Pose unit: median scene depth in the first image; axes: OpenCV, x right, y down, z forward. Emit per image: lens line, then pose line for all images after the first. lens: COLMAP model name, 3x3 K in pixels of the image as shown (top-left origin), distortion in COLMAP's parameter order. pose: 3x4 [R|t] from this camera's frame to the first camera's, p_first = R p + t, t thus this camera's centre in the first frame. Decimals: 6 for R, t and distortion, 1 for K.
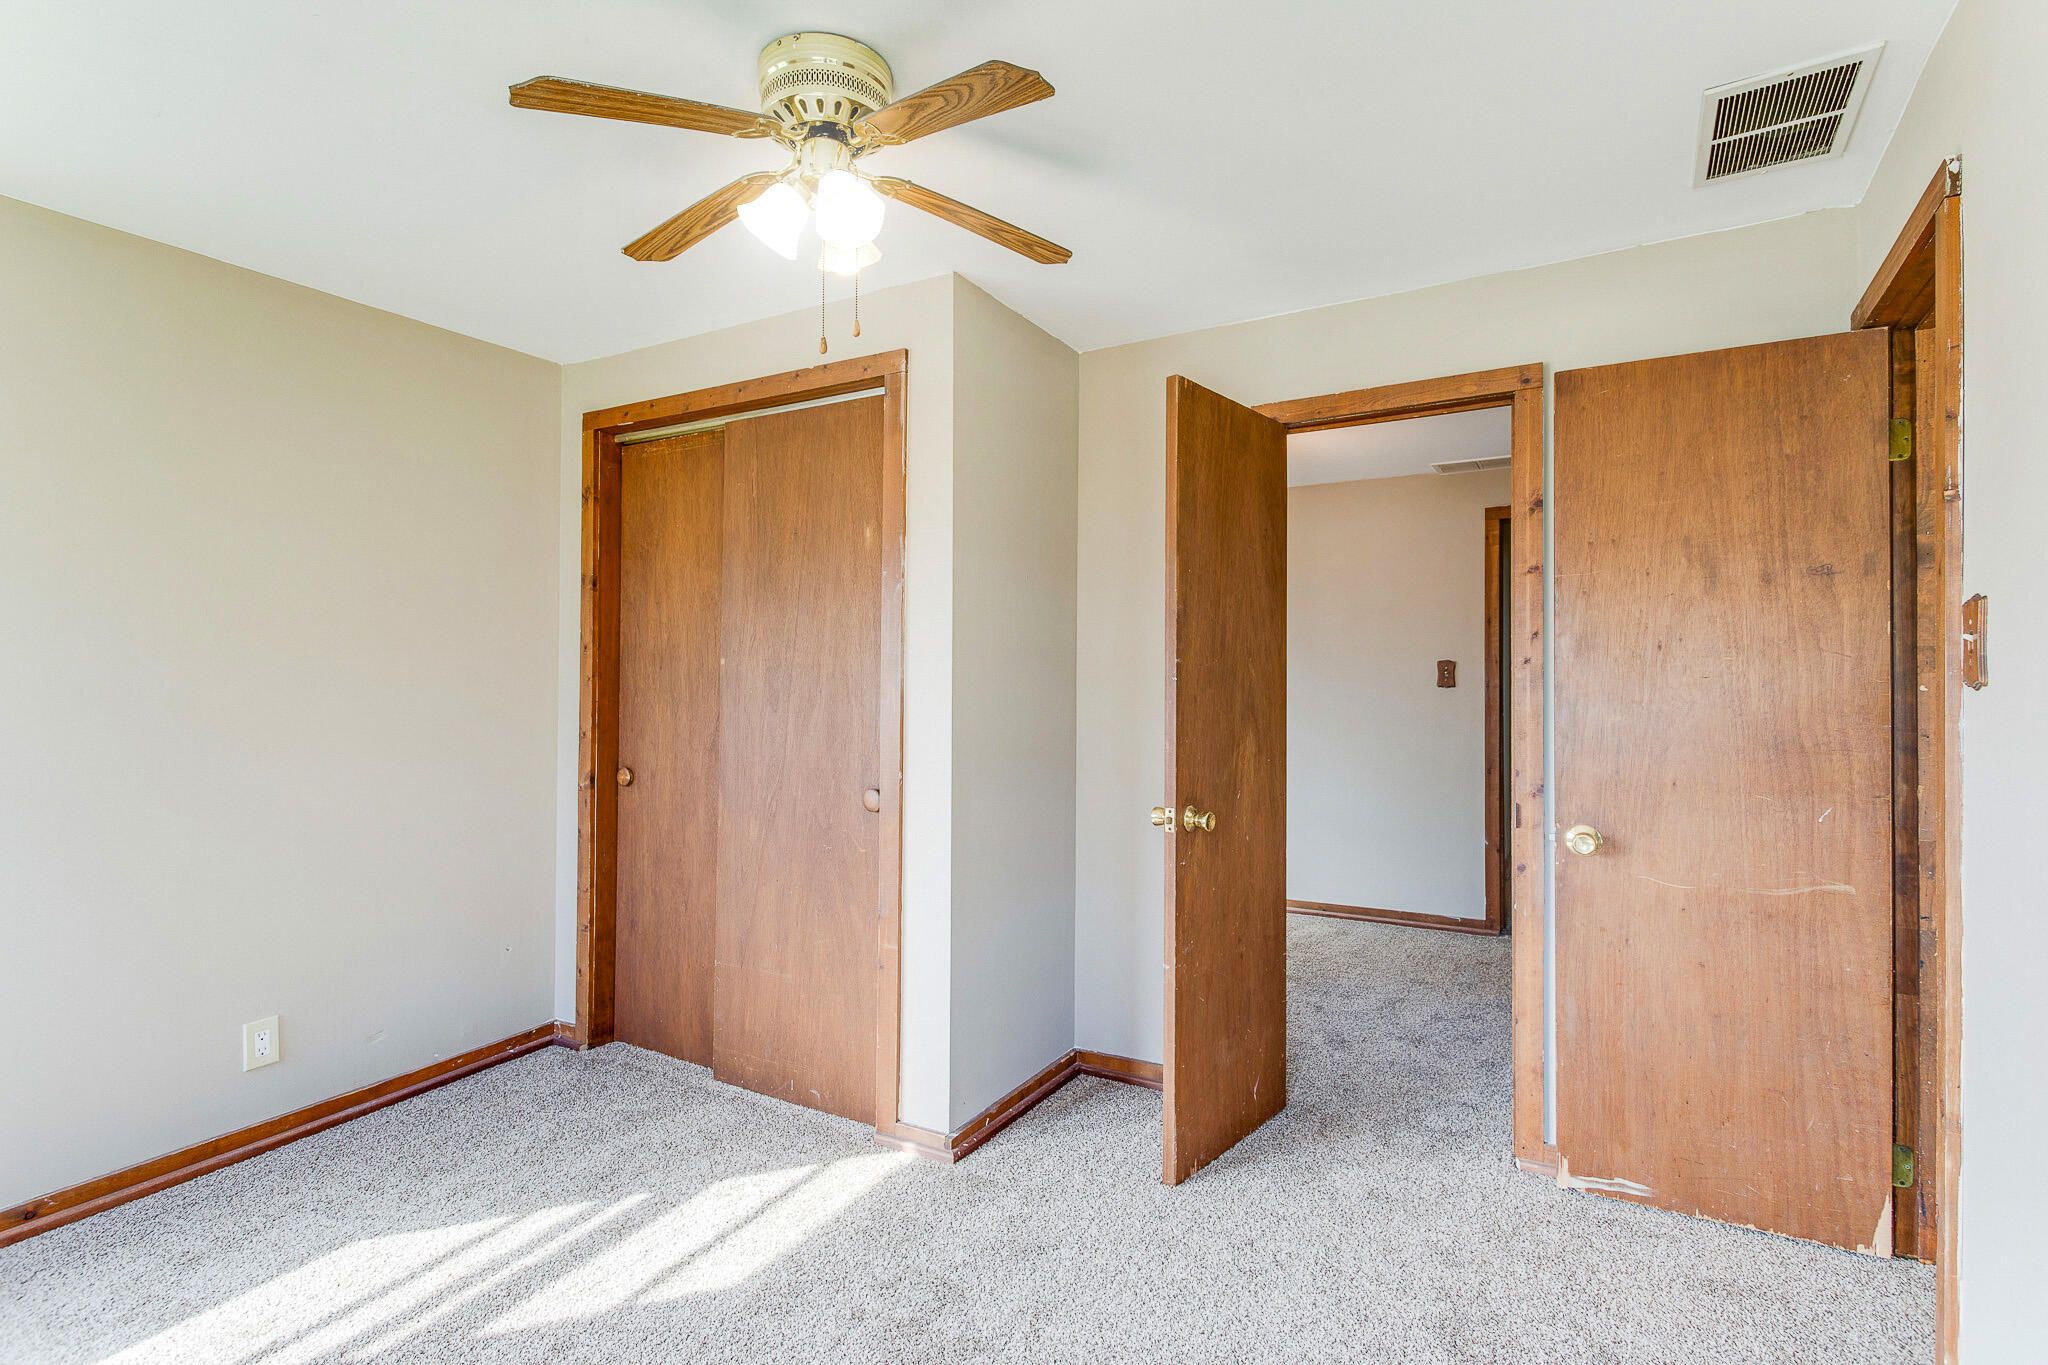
lens RADIAL K [[996.6, 0, 1002.7], [0, 996.6, 680.5], [0, 0, 1]] dist [0.003412, -0.005249]
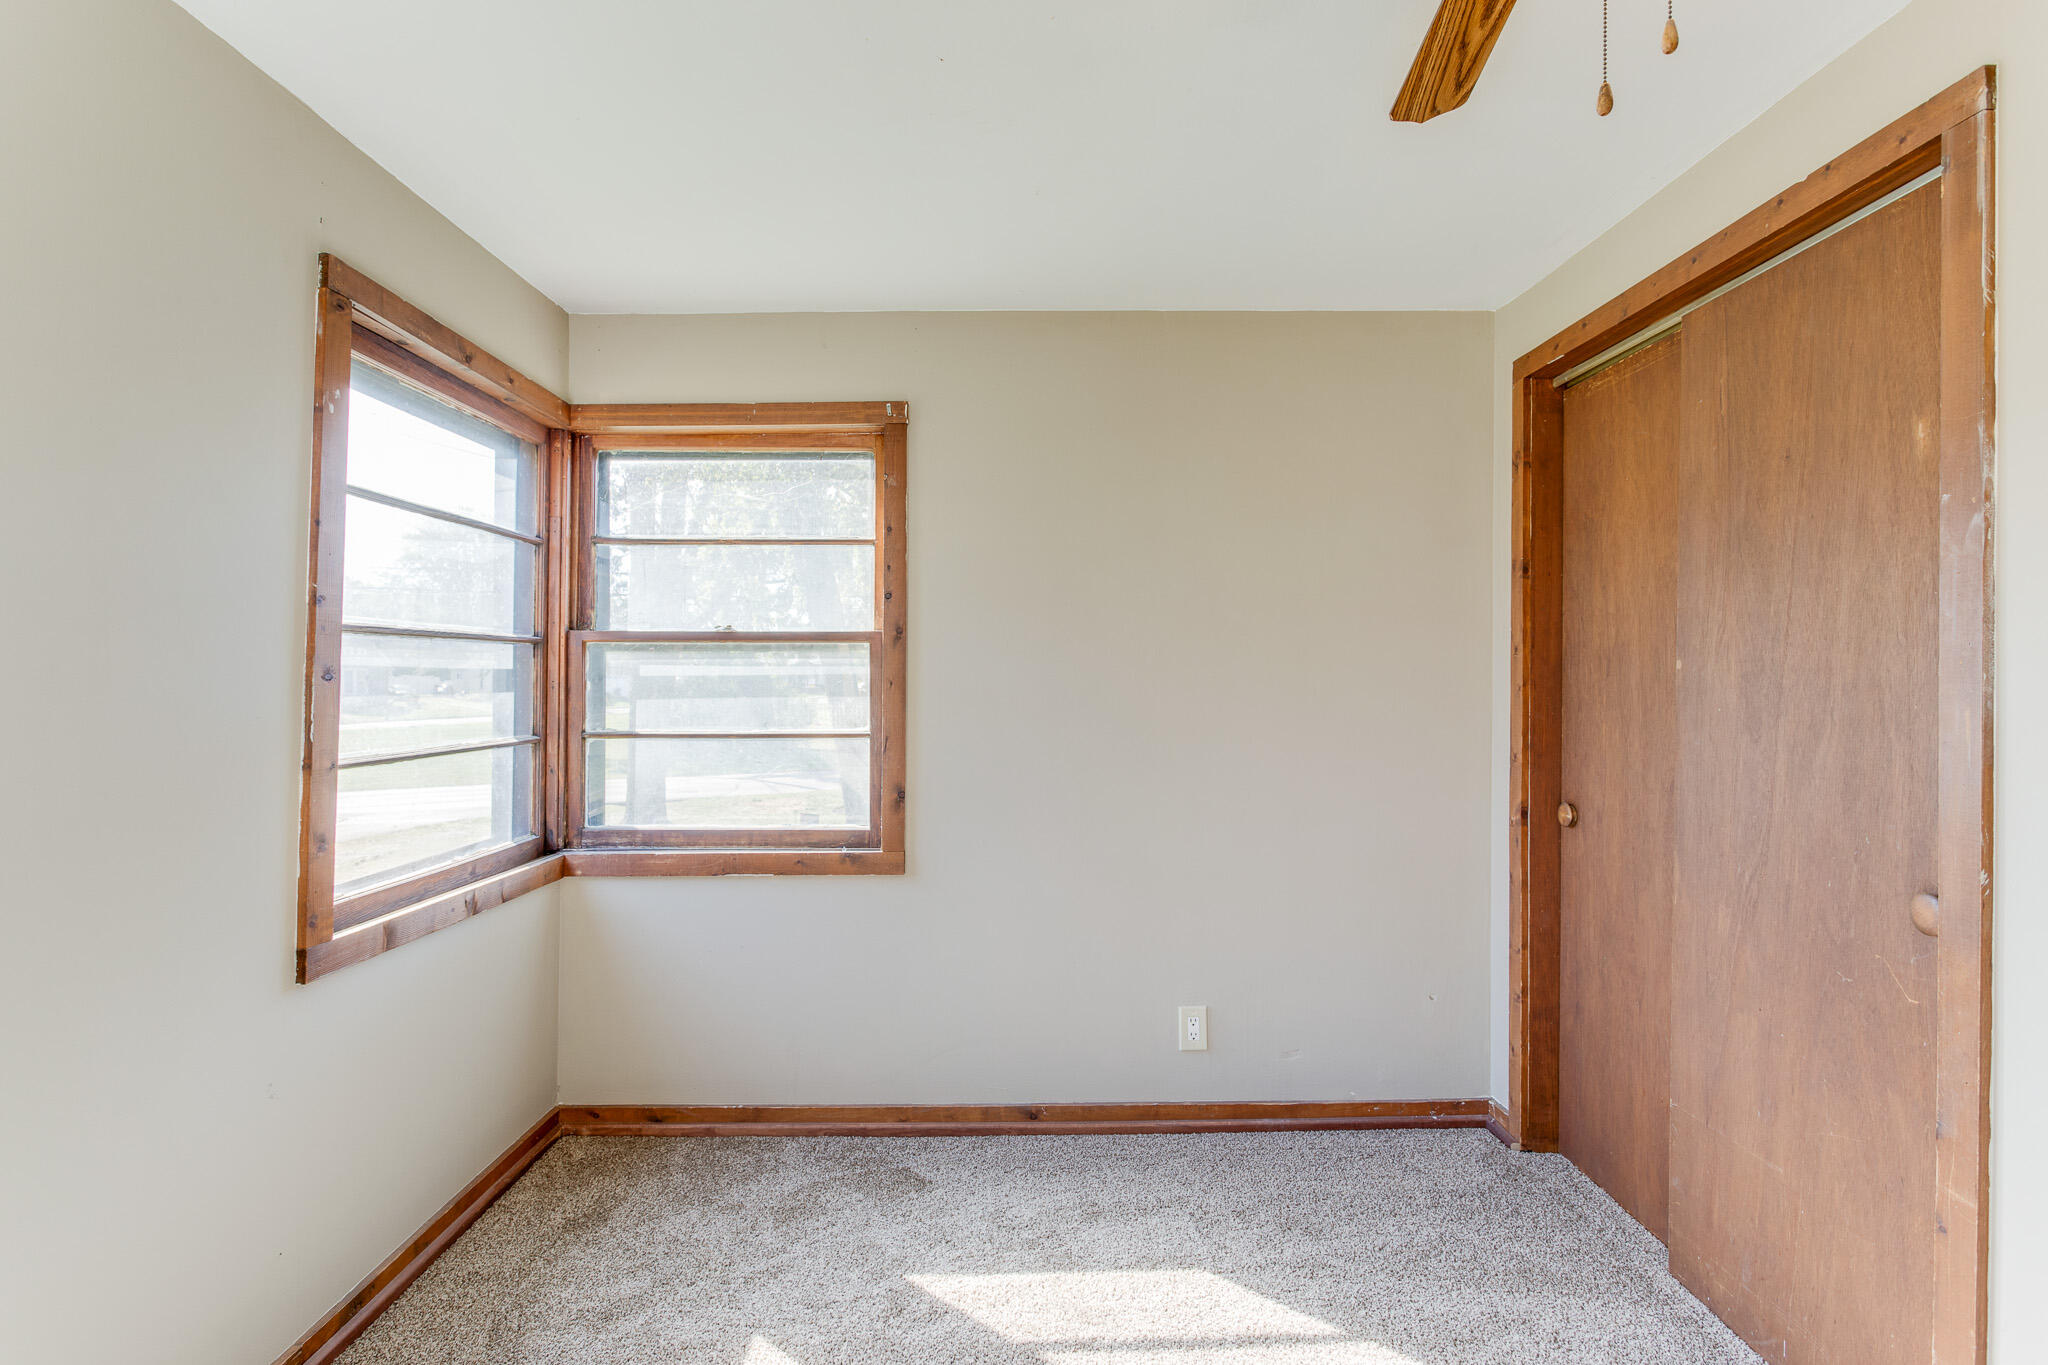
lens RADIAL K [[996.6, 0, 1037.5], [0, 996.6, 668.7], [0, 0, 1]] dist [0.003412, -0.005249]
pose [[0.516134, -0.010019, -0.856449, 0.080558], [-0.002981, 0.999905, -0.013494, -0.005791], [0.856503, 0.009517, 0.516055, 0.275206]]
